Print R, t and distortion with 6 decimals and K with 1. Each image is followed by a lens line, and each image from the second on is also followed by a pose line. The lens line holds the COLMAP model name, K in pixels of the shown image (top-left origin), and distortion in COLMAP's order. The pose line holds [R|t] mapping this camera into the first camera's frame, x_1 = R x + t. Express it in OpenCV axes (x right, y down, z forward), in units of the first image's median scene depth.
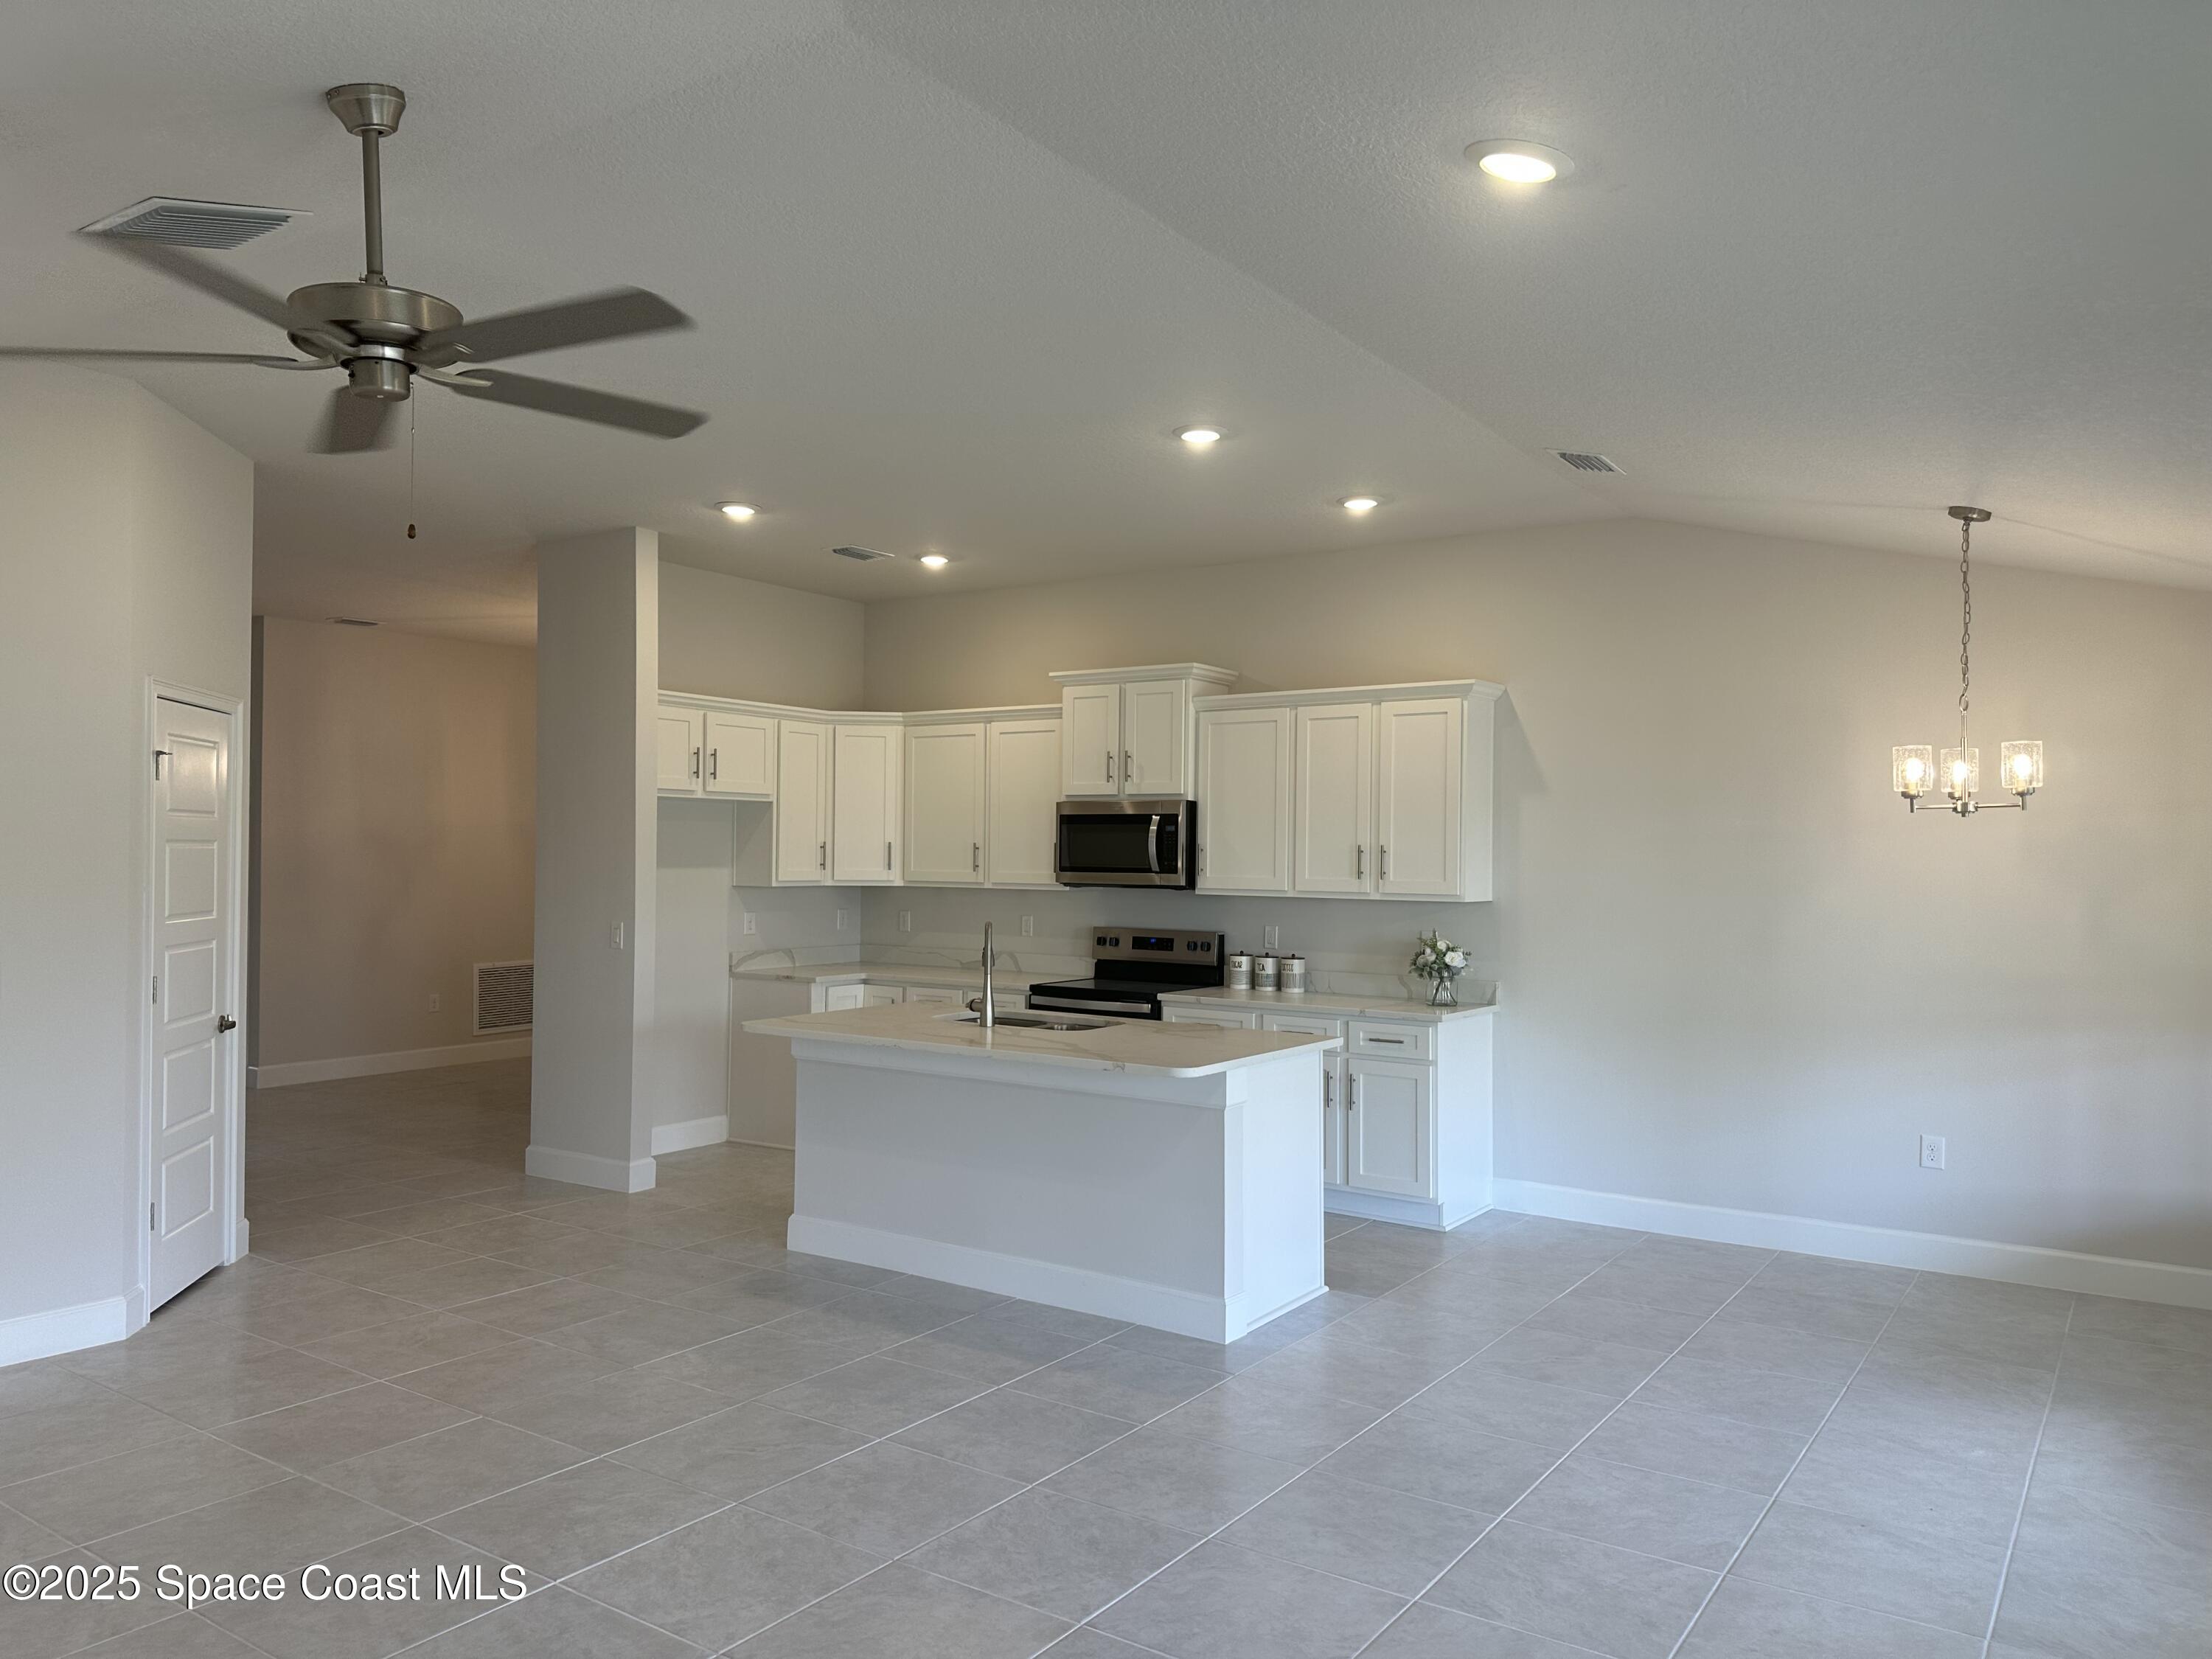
lens RADIAL K [[1552.8, 0, 1108.2], [0, 1552.8, 827.6], [0, 0, 1]] dist [0.025395, -0.038281]
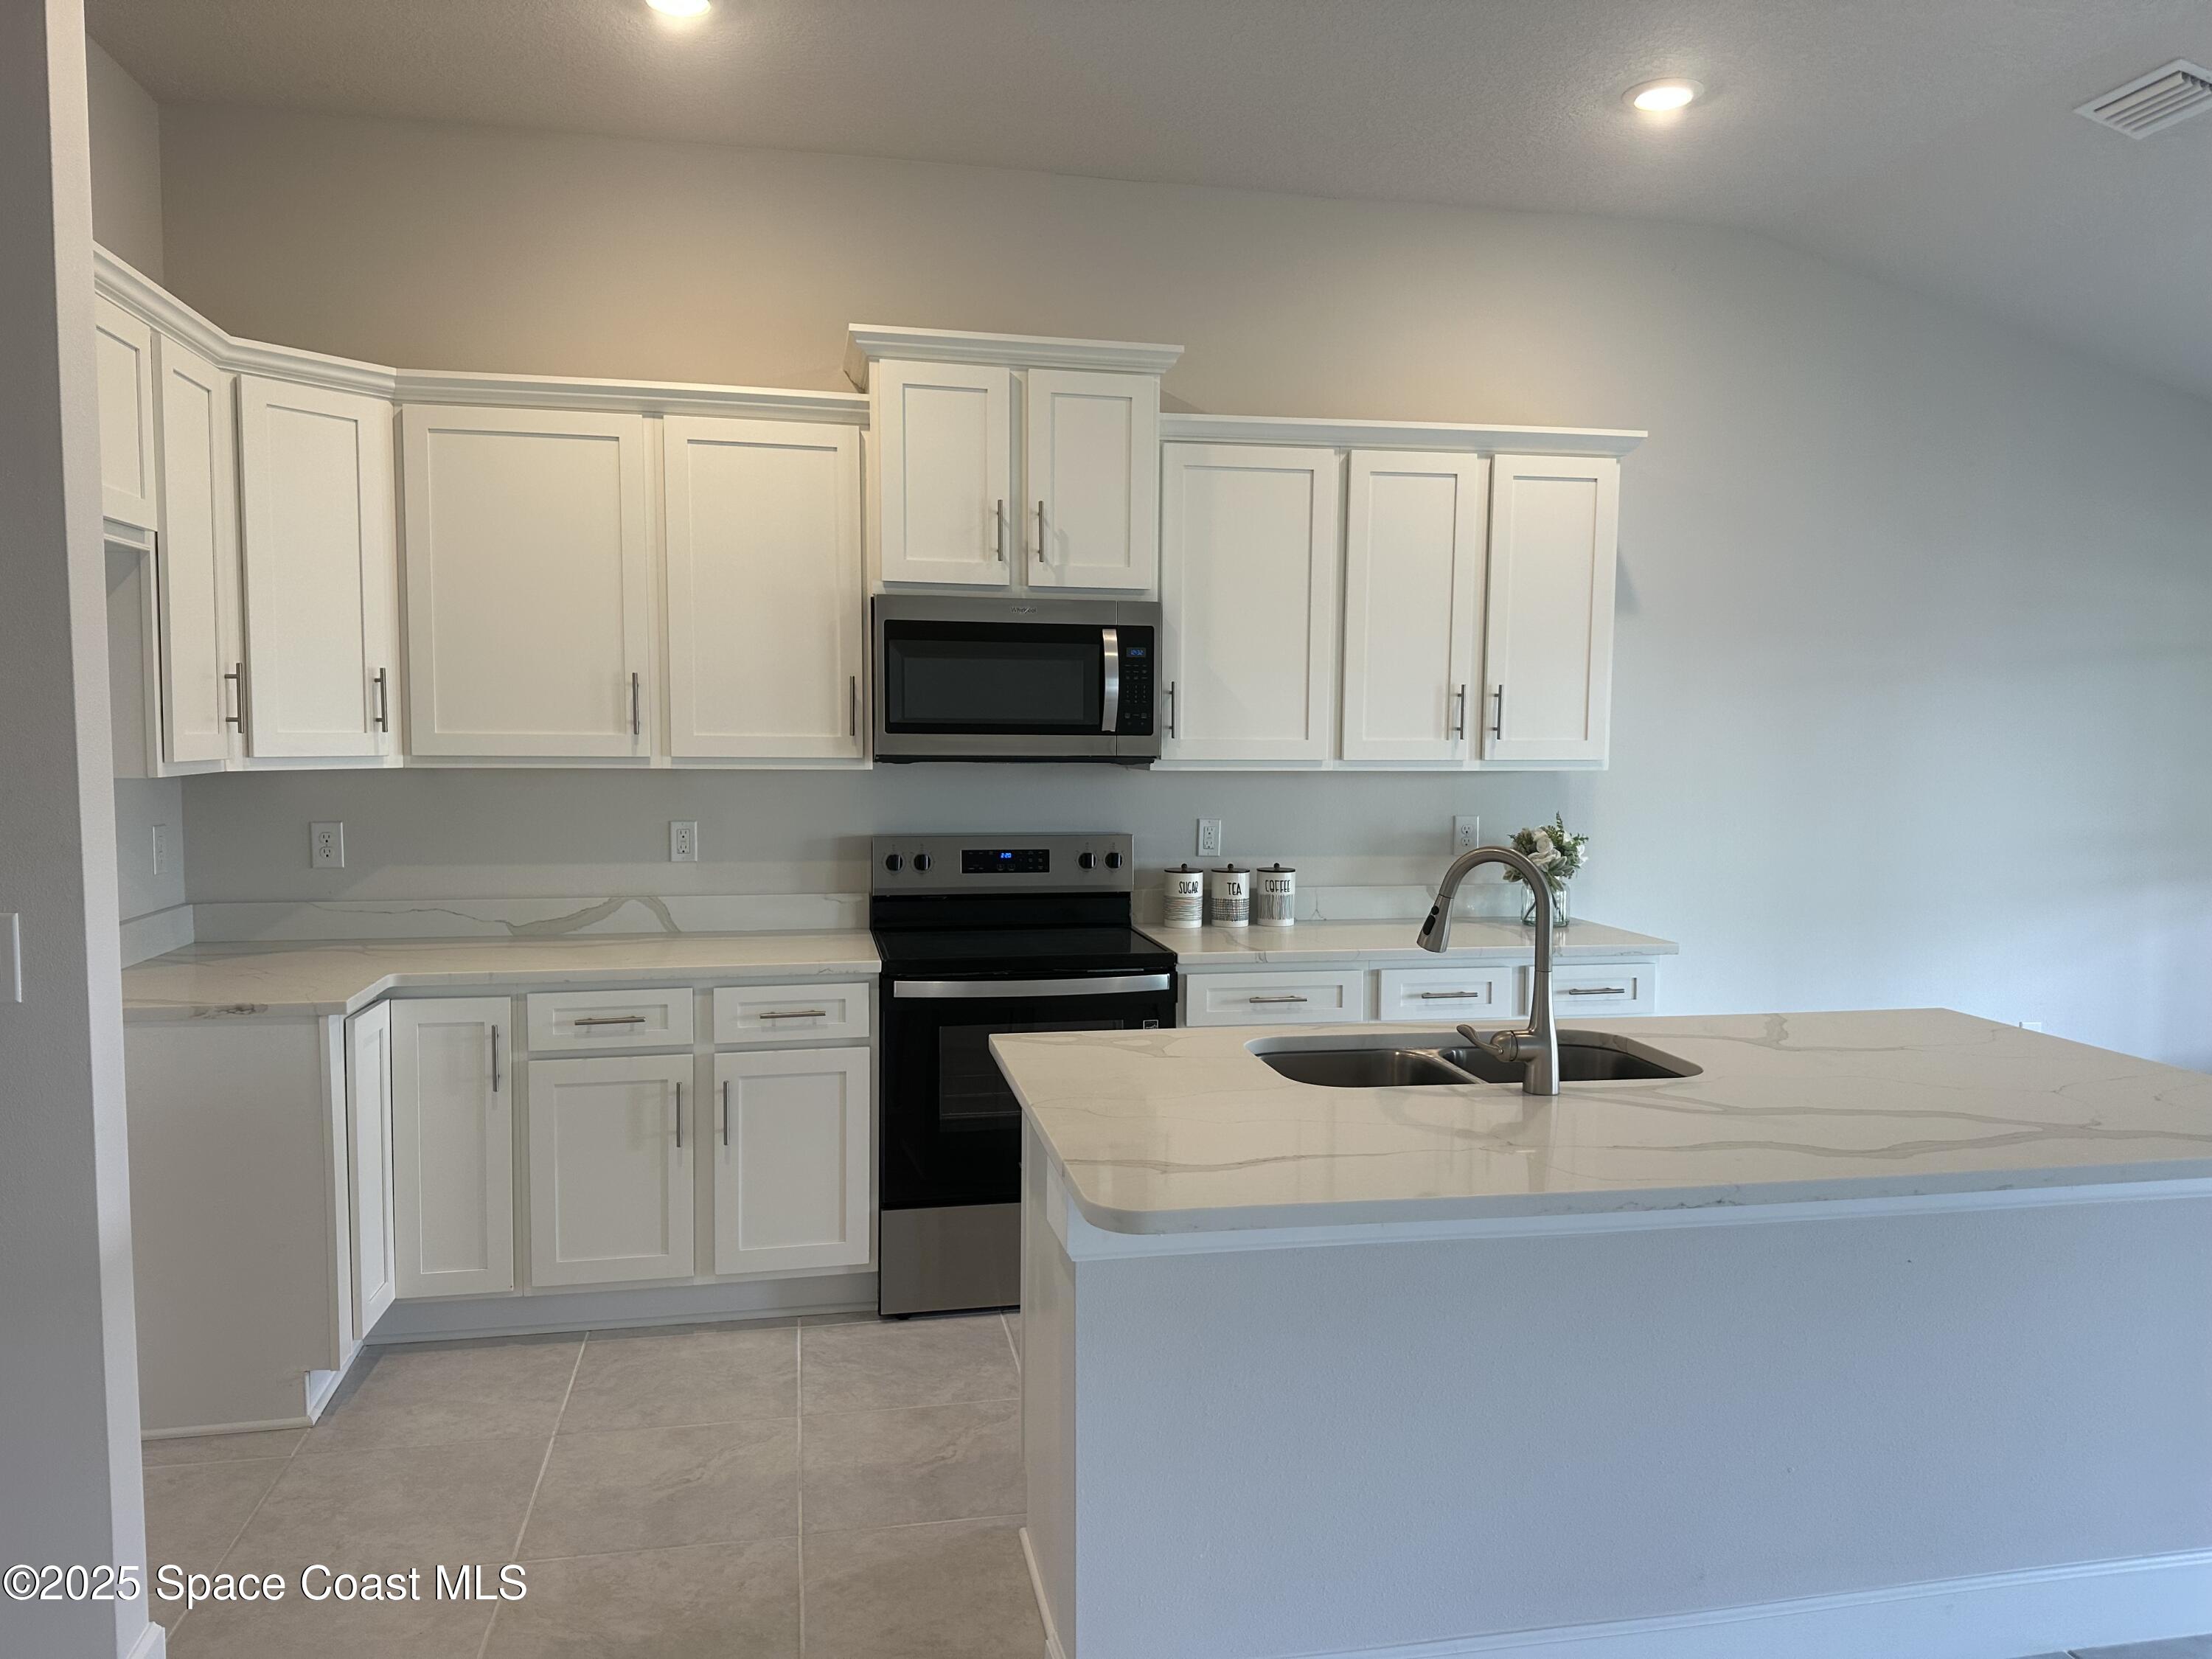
lens RADIAL K [[1552.8, 0, 1113.6], [0, 1552.8, 851.9], [0, 0, 1]] dist [0.025395, -0.038281]
pose [[0.674005, -0.067267, 0.735658, -0.359926], [-0.014453, 0.994454, 0.104172, 0.012996], [-0.738585, -0.080845, 0.669295, 0.606469]]
